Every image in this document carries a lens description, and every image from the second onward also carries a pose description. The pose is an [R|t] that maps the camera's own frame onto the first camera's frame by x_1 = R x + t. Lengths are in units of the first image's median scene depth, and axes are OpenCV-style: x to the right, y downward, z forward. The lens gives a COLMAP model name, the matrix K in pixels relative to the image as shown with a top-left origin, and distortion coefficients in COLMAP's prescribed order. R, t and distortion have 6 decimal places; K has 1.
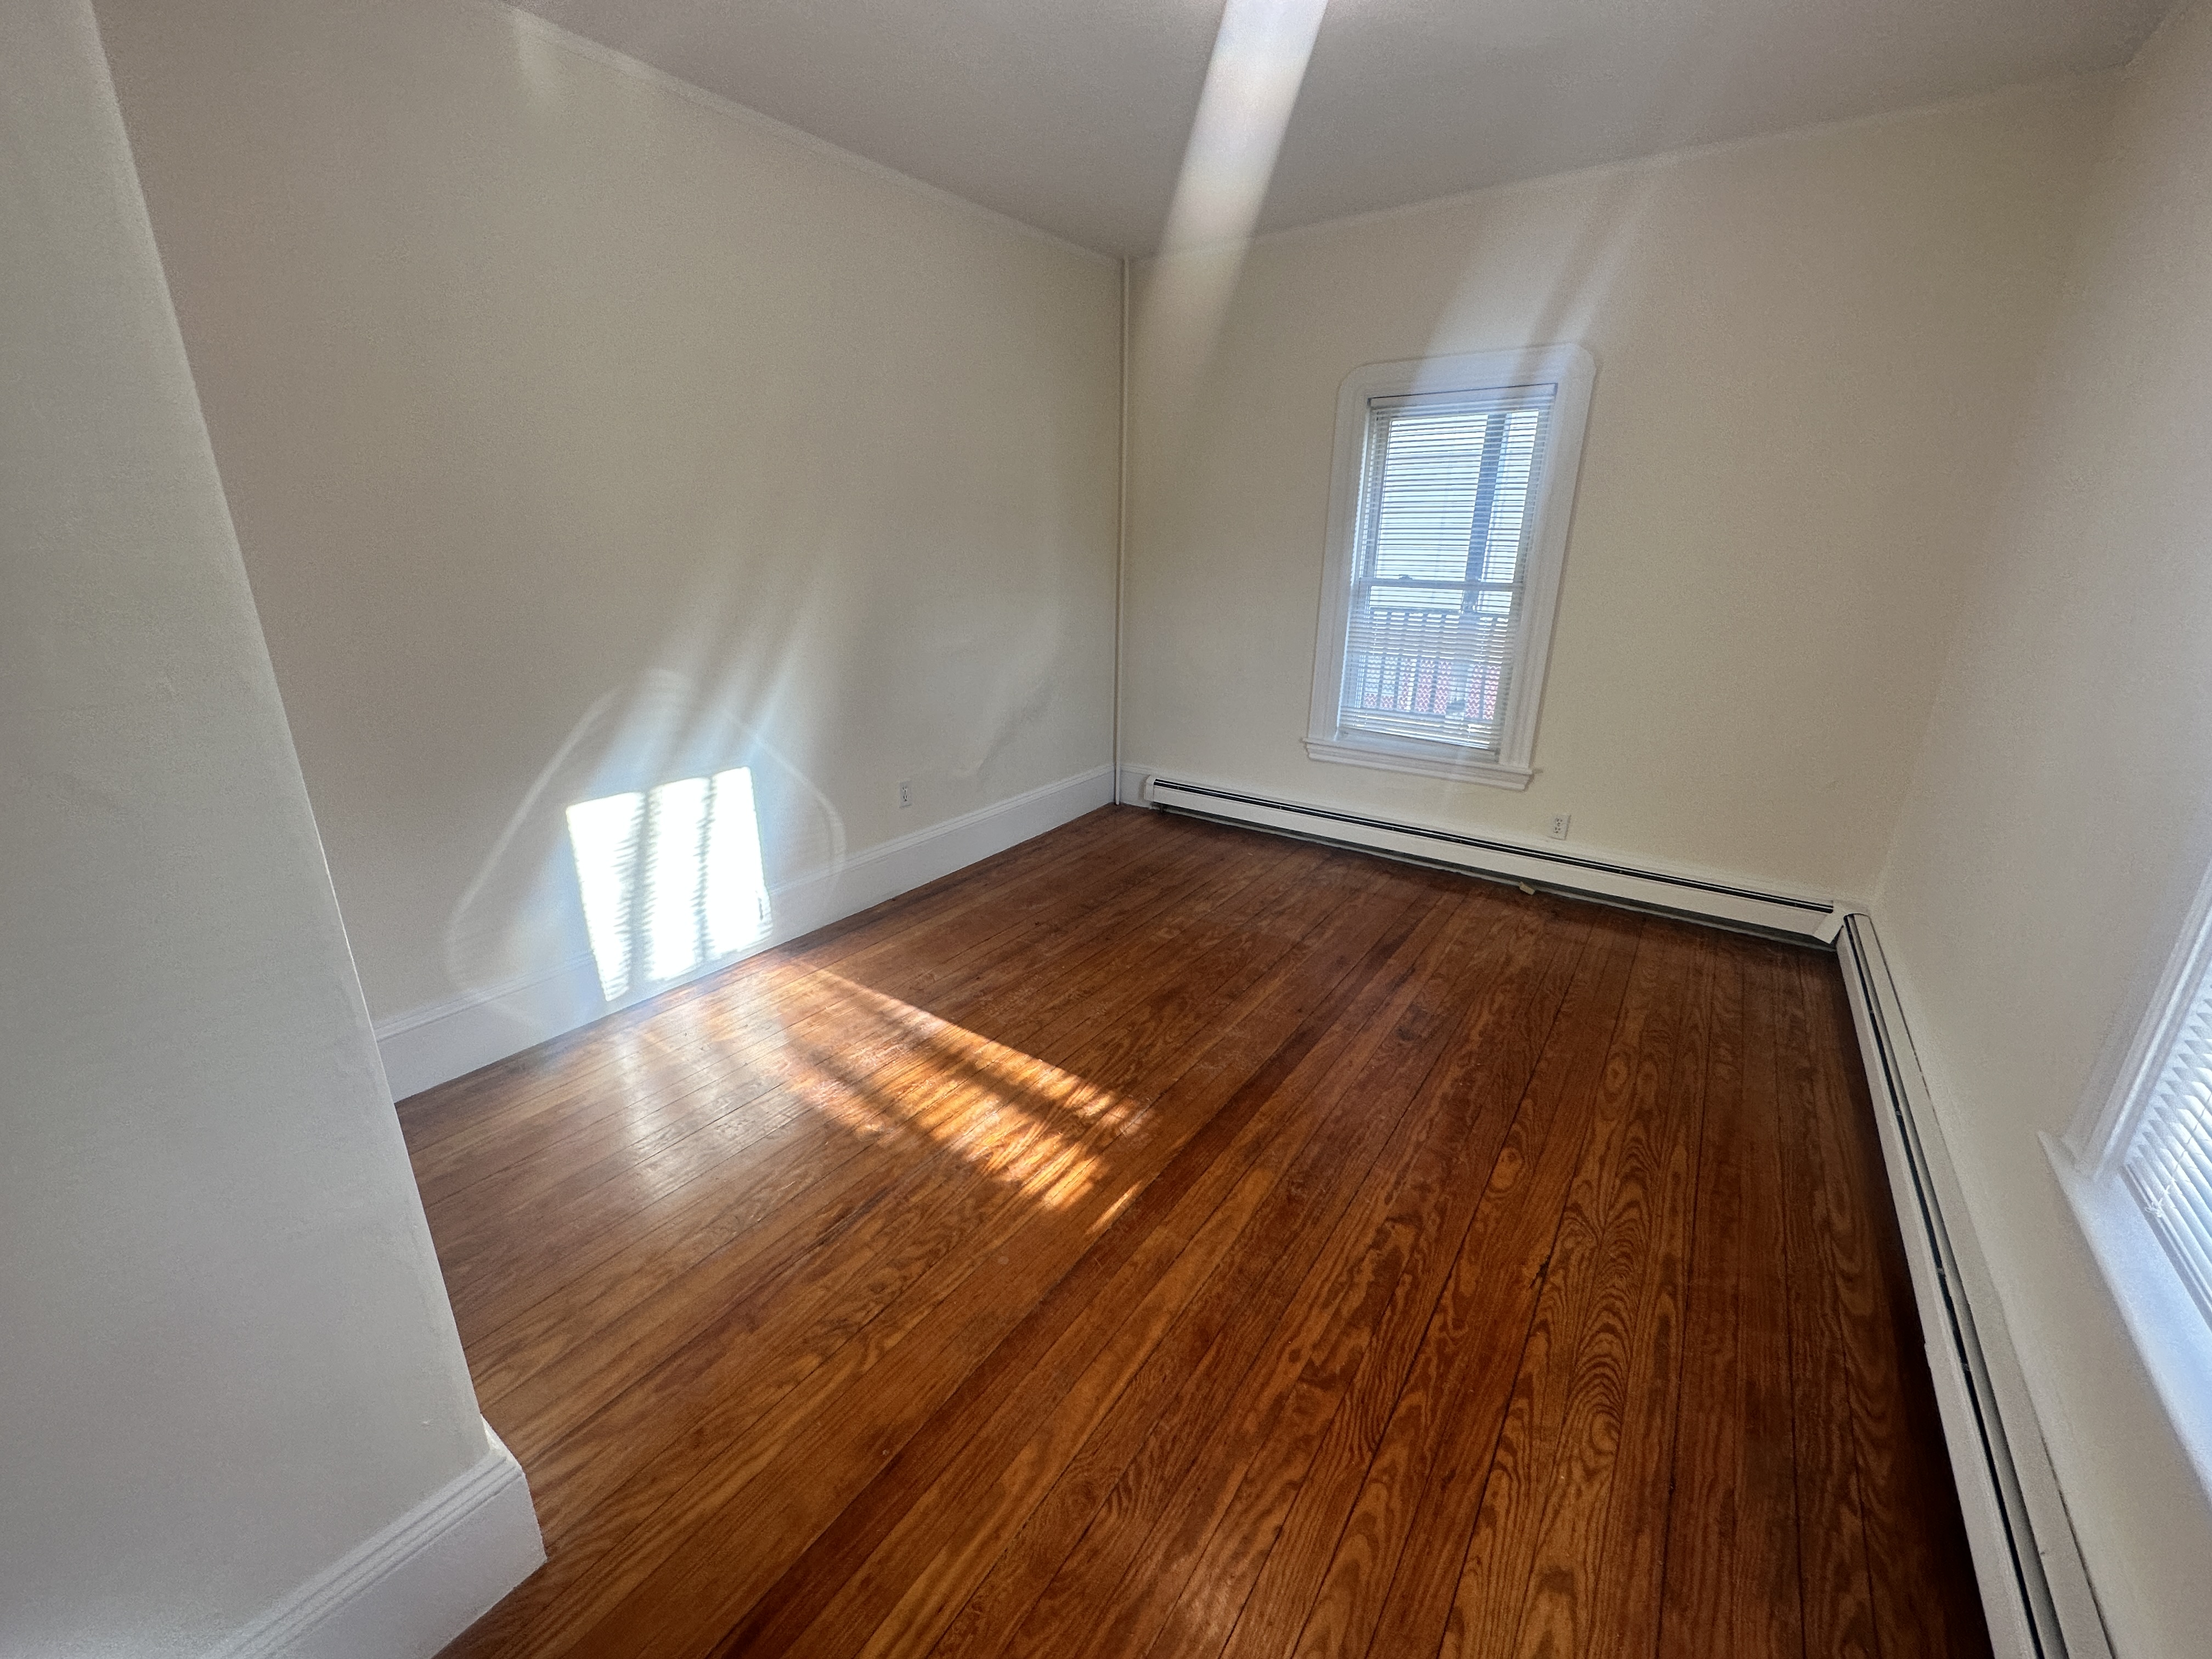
lens RADIAL K [[881.8, 0, 1107.5], [0, 881.8, 829.9], [0, 0, 1]] dist [-0.002627, 0.000281]
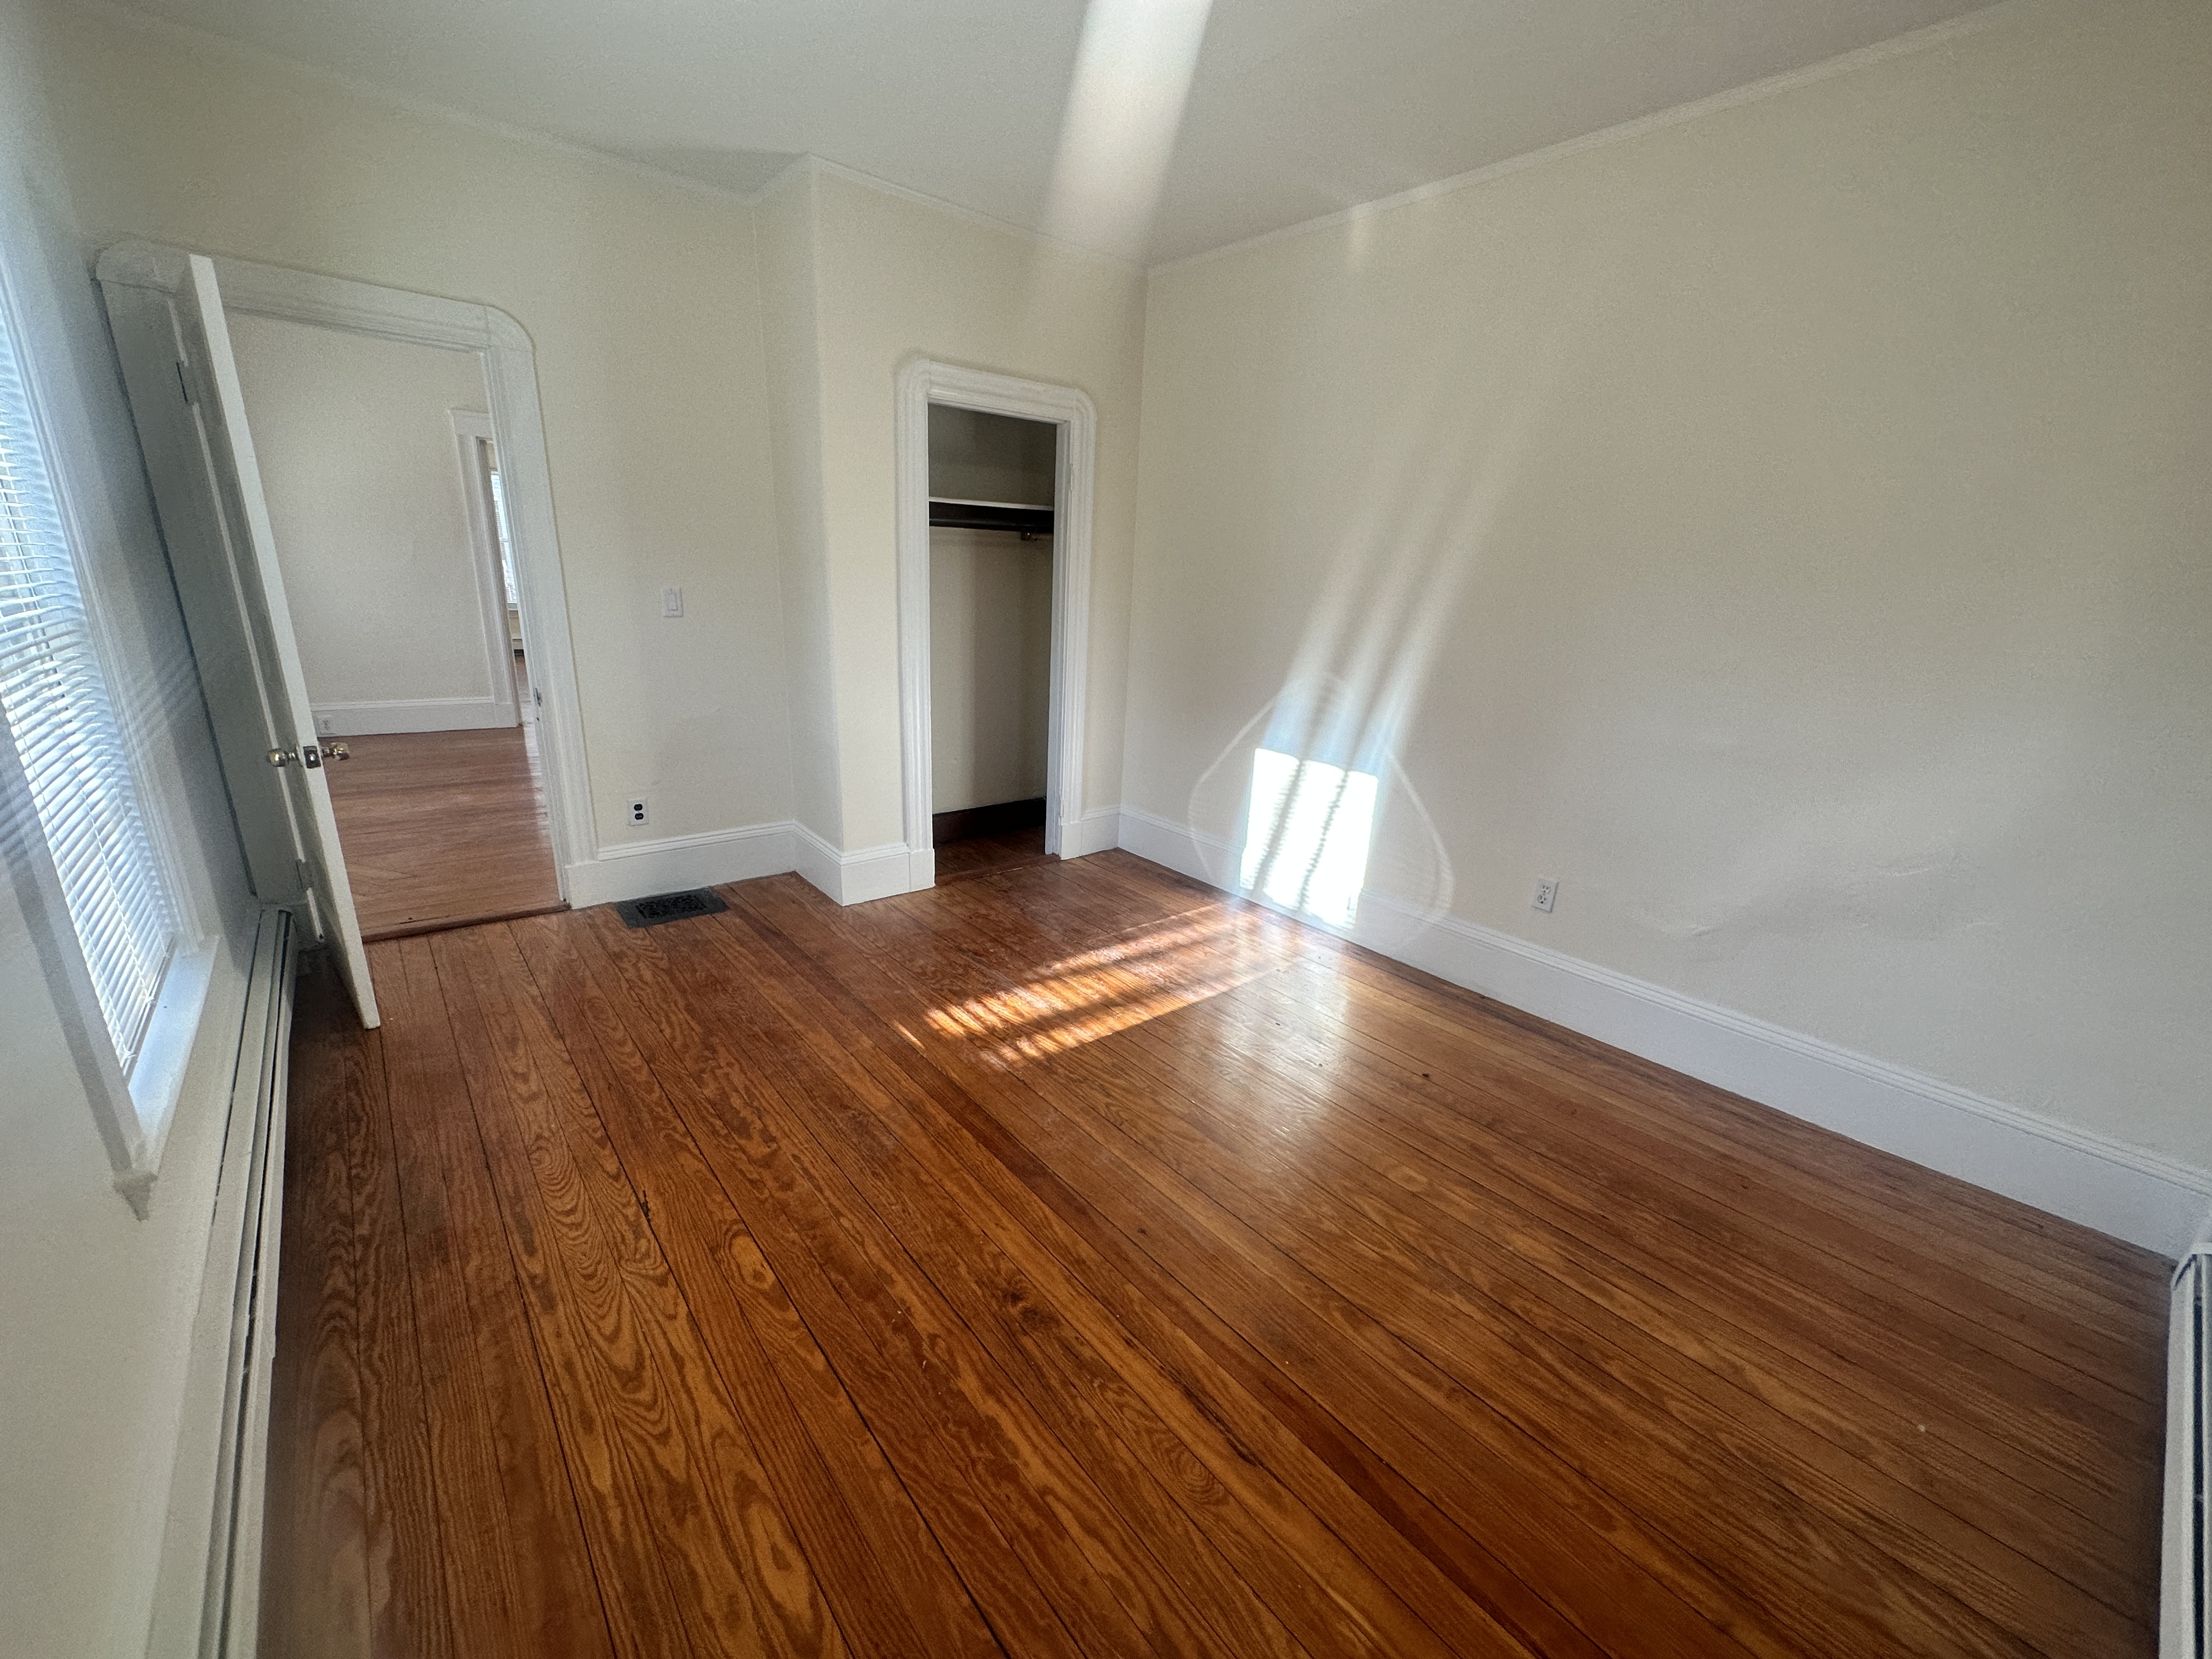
lens RADIAL K [[881.8, 0, 1107.5], [0, 881.8, 830.0], [0, 0, 1]] dist [-0.002627, 0.000281]
pose [[-0.258280, 0.264484, -0.929161, 1.010046], [-0.346530, 0.872426, 0.344660, -0.386078], [0.901781, 0.411001, -0.133679, 1.204964]]
